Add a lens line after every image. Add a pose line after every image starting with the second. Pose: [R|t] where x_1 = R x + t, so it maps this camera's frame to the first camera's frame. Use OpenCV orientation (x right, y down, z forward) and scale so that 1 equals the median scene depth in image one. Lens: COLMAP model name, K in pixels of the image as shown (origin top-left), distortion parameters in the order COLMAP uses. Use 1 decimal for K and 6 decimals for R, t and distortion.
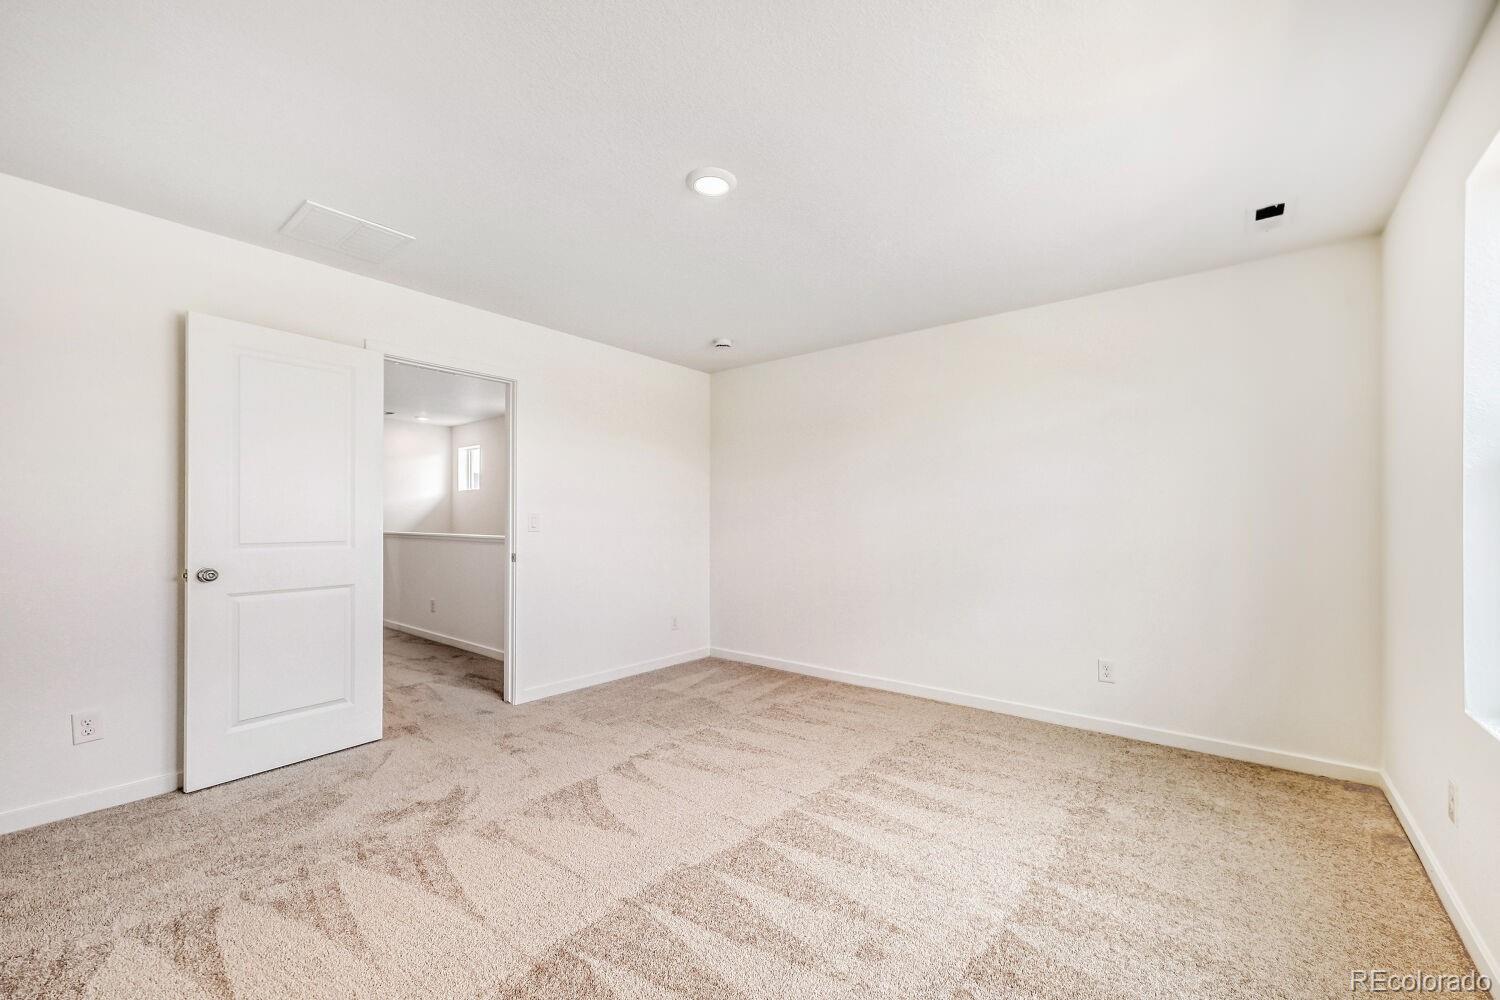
lens RADIAL K [[592.5, 0, 754.7], [0, 592.5, 519.7], [0, 0, 1]] dist [-0.000293, -0.000010]
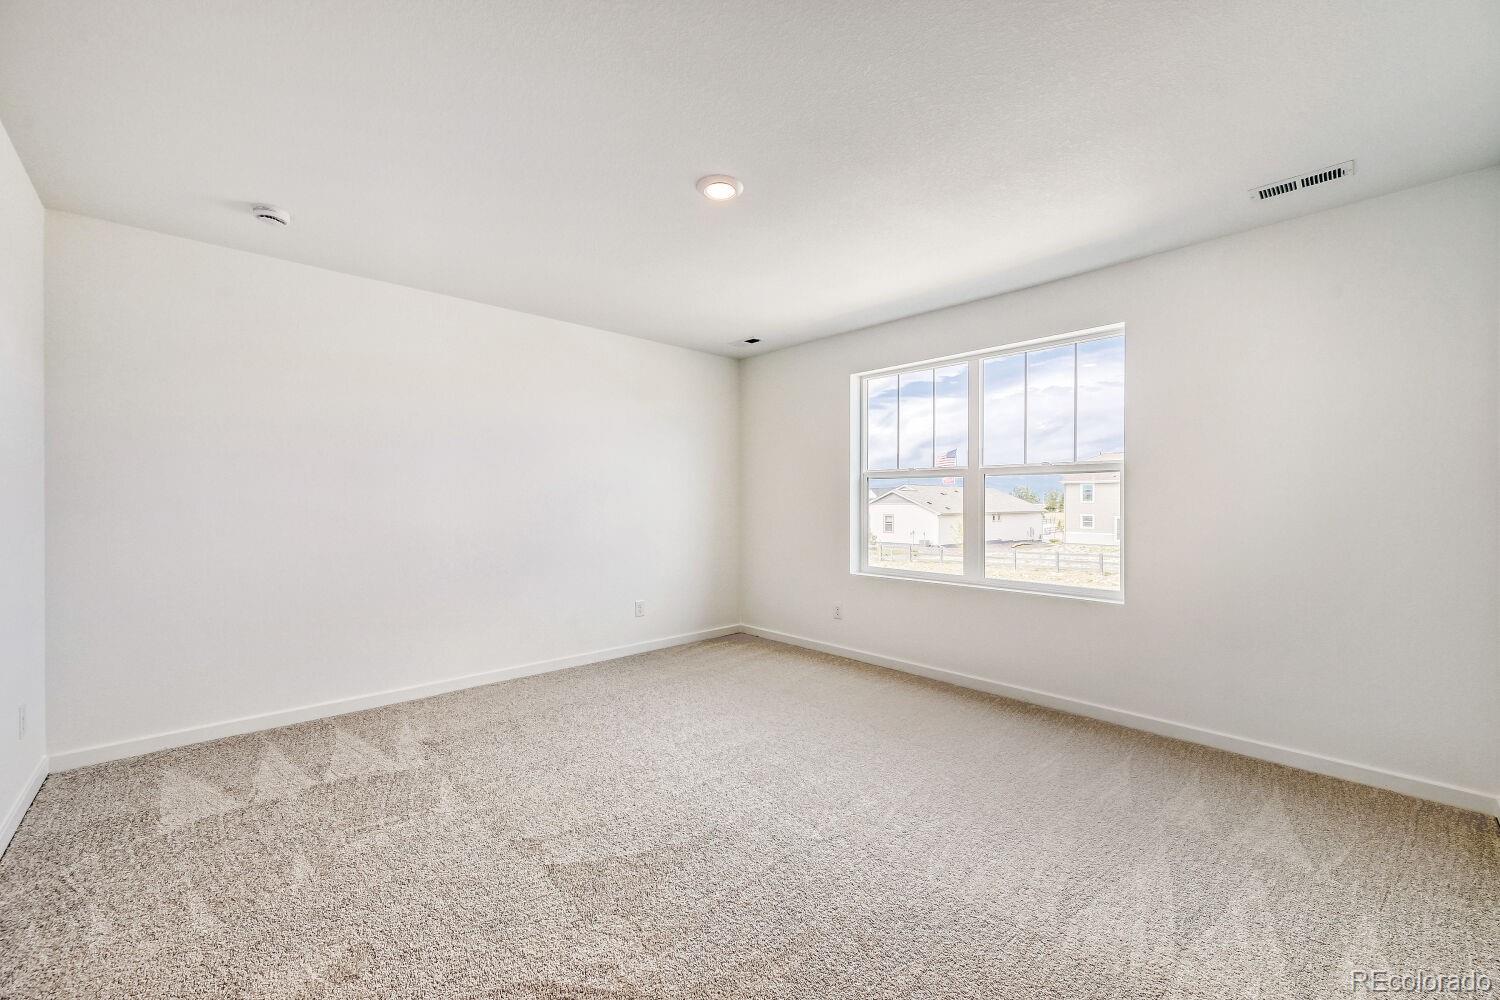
lens RADIAL K [[595.6, 0, 750.0], [0, 595.6, 500.0], [0, 0, 1]] dist [-0.001785, -0.000071]
pose [[0.144777, -0.000198, 0.989464, -0.617334], [-0.001092, 0.999999, 0.000360, -0.002820], [-0.989464, -0.001132, 0.144777, 0.432977]]
